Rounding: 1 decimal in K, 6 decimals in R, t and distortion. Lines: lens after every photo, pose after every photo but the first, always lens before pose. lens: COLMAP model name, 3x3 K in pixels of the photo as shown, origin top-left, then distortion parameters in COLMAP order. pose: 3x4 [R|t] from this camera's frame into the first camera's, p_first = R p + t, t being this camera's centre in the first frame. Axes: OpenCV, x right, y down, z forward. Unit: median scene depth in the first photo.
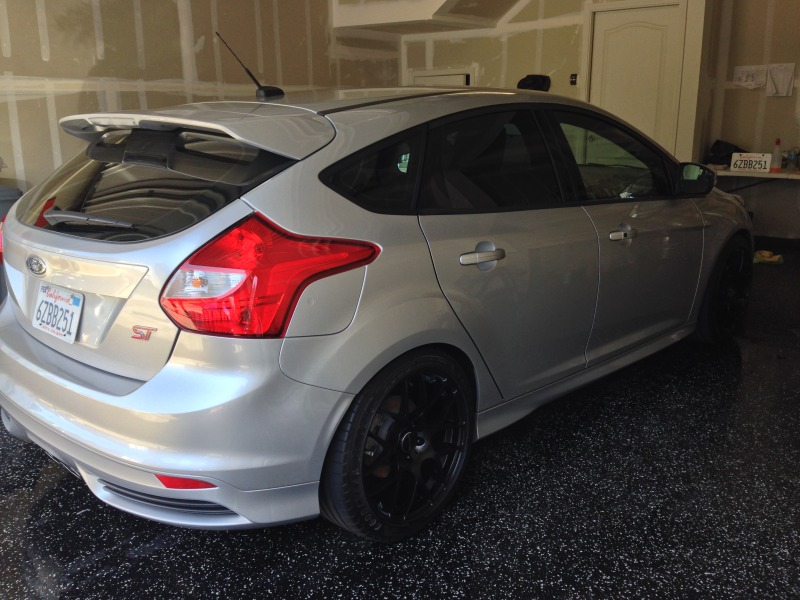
lens RADIAL K [[742.0, 0, 400.0], [0, 742.0, 300.0], [0, 0, 1]] dist [0.102964, -0.212018]
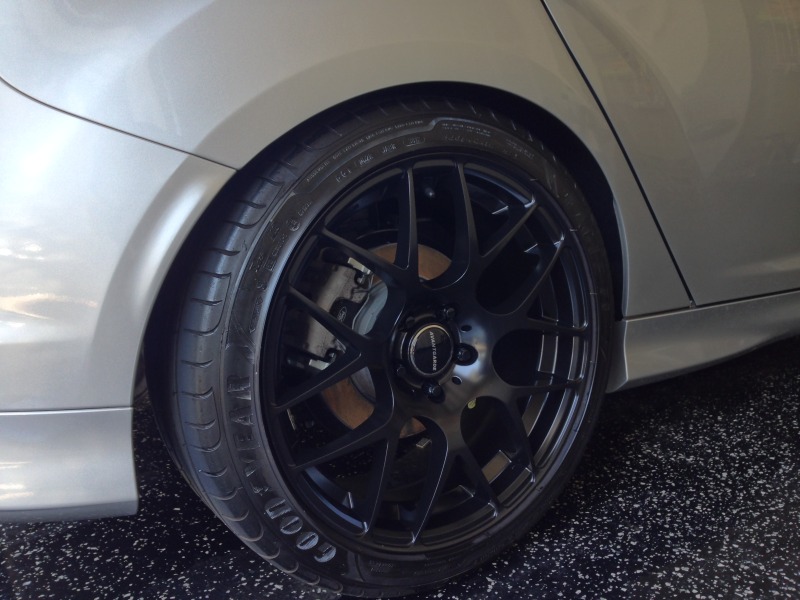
lens RADIAL K [[742.0, 0, 400.0], [0, 742.0, 300.0], [0, 0, 1]] dist [0.102964, -0.212018]
pose [[0.968393, 0.010156, -0.249224, 0.089761], [-0.021646, 0.998823, -0.043406, 0.171208], [0.248489, 0.047428, 0.967473, 0.571801]]
